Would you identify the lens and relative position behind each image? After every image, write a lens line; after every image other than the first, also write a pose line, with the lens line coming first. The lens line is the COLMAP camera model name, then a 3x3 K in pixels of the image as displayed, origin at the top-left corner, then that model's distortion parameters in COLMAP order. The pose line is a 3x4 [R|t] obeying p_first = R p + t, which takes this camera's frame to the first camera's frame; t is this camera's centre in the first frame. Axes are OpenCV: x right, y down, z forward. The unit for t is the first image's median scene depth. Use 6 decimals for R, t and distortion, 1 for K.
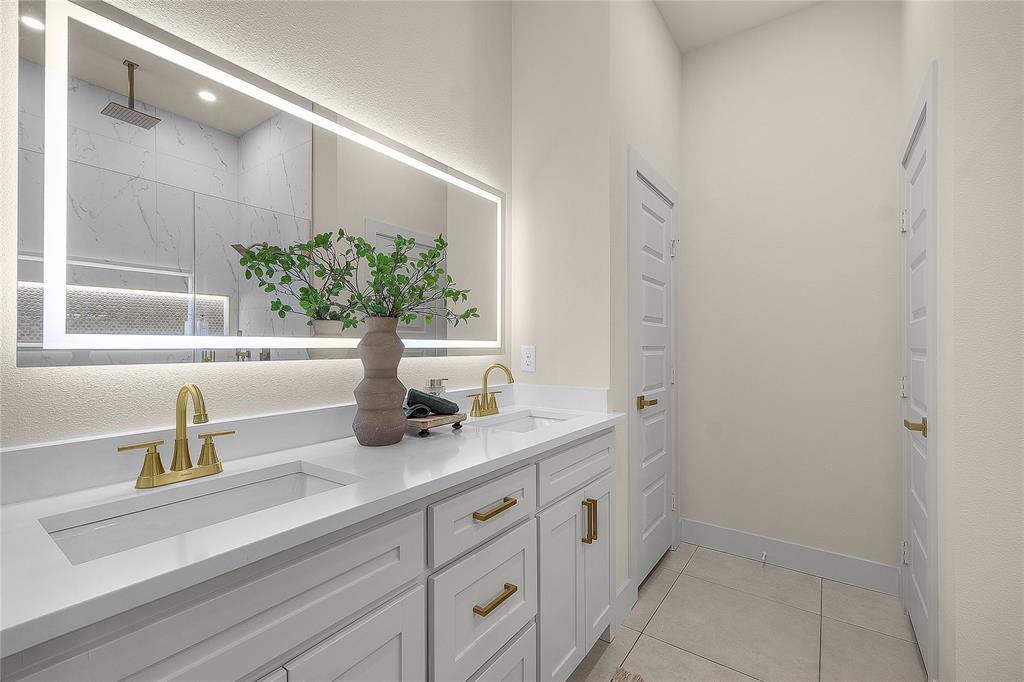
lens RADIAL K [[434.5, 0, 511.1], [0, 434.5, 341.3], [0, 0, 1]] dist [0.004704, 0.000858]
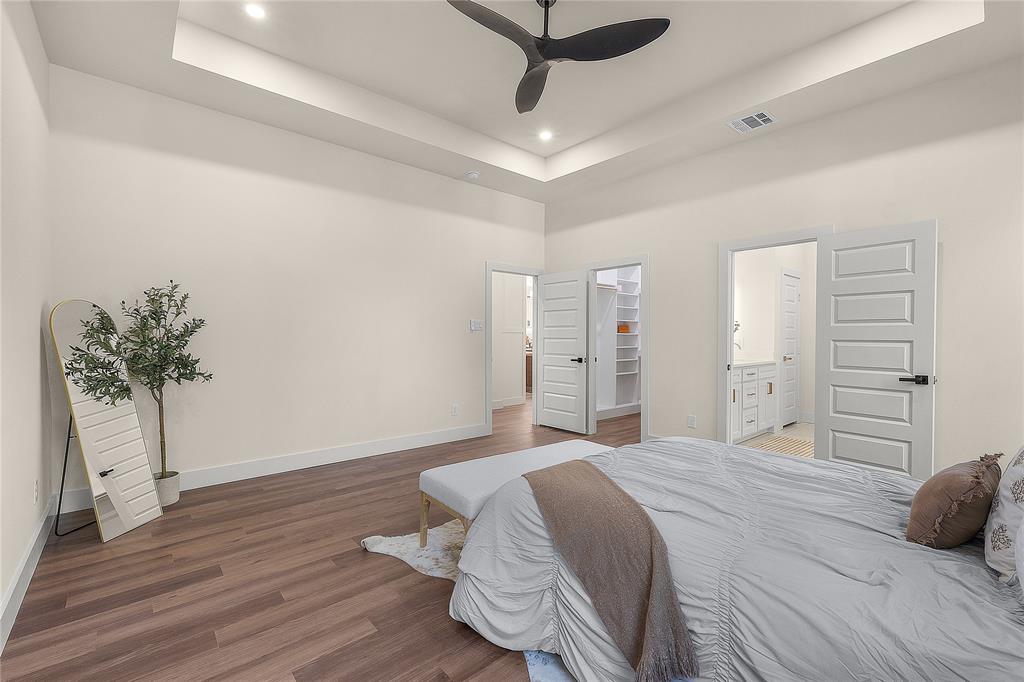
lens RADIAL K [[434.5, 0, 511.9], [0, 434.5, 341.9], [0, 0, 1]] dist [0.004704, 0.000858]
pose [[0.971025, 0.009488, -0.238789, -0.874992], [-0.004342, 0.999747, 0.022071, -0.024598], [0.238938, -0.020394, 0.970821, -2.534784]]
